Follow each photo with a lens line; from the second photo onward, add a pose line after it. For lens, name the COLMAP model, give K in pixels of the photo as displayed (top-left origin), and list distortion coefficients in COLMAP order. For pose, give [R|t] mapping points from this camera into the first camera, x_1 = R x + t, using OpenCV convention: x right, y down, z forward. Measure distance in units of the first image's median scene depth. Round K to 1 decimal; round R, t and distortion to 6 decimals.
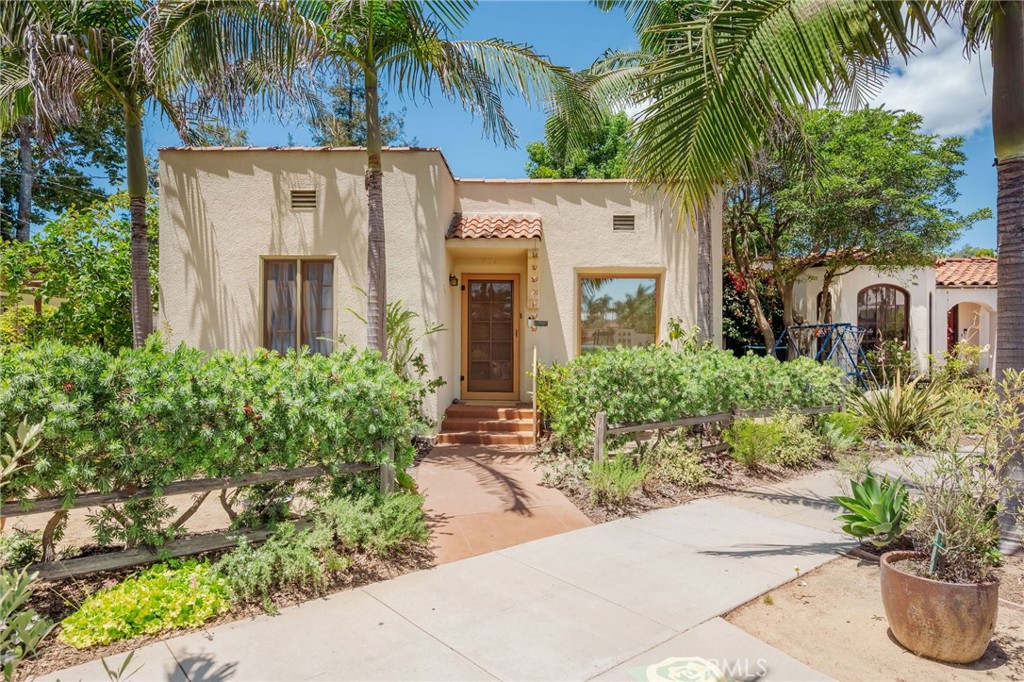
lens RADIAL K [[609.3, 0, 512.2], [0, 609.3, 342.1], [0, 0, 1]] dist [-0.002851, -0.001144]
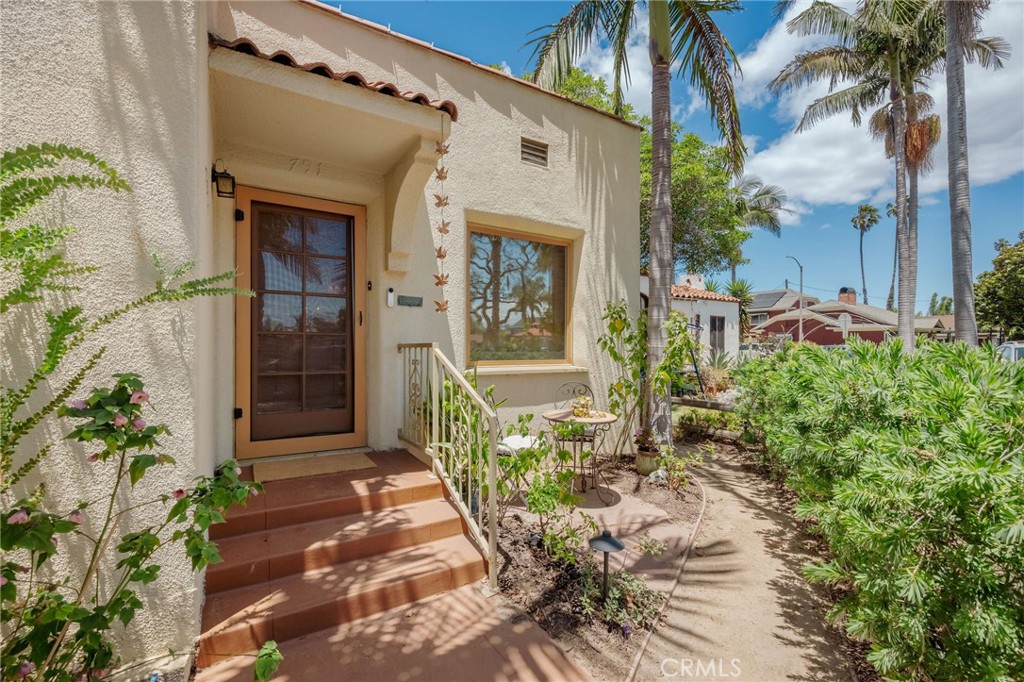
lens RADIAL K [[439.7, 0, 507.5], [0, 439.7, 343.4], [0, 0, 1]] dist [0.014377, 0.000108]
pose [[0.837310, -0.002651, 0.546722, -0.096968], [0.001339, 0.999995, 0.002798, 0.005677], [-0.546727, -0.001611, 0.837309, 0.625366]]
